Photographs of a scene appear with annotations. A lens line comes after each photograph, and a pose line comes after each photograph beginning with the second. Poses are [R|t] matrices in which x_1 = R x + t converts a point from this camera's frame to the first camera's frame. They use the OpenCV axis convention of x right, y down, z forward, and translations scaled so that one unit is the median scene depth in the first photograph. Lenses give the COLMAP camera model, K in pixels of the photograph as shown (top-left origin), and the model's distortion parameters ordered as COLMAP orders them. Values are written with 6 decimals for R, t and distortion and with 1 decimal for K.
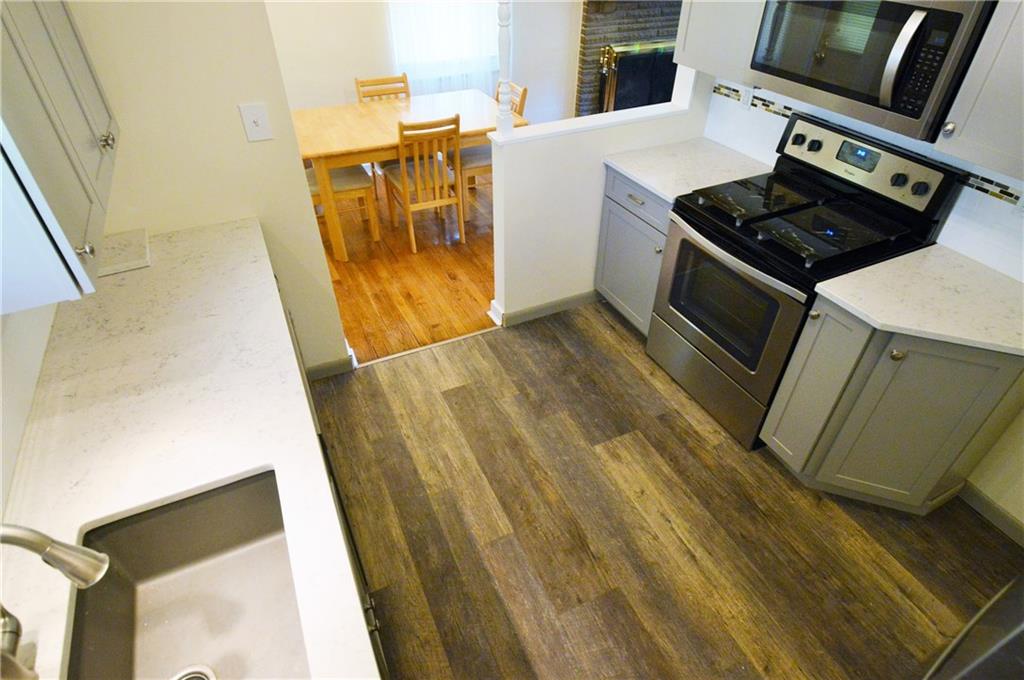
lens RADIAL K [[554.3, 0, 510.9], [0, 554.3, 338.2], [0, 0, 1]] dist [0.014873, -0.021815]
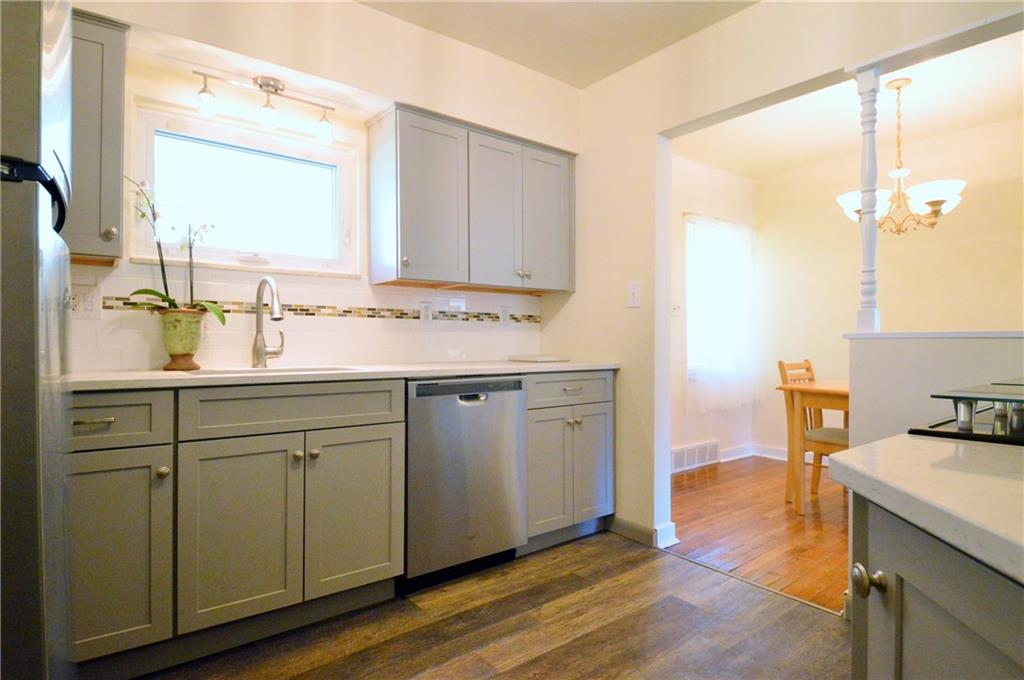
lens RADIAL K [[554.3, 0, 511.7], [0, 554.3, 342.8], [0, 0, 1]] dist [0.014873, -0.021815]
pose [[0.206532, -0.004538, -0.978429, 0.764590], [-0.611426, 0.780099, -0.132681, 0.073944], [0.763873, 0.625640, 0.158341, 0.572987]]
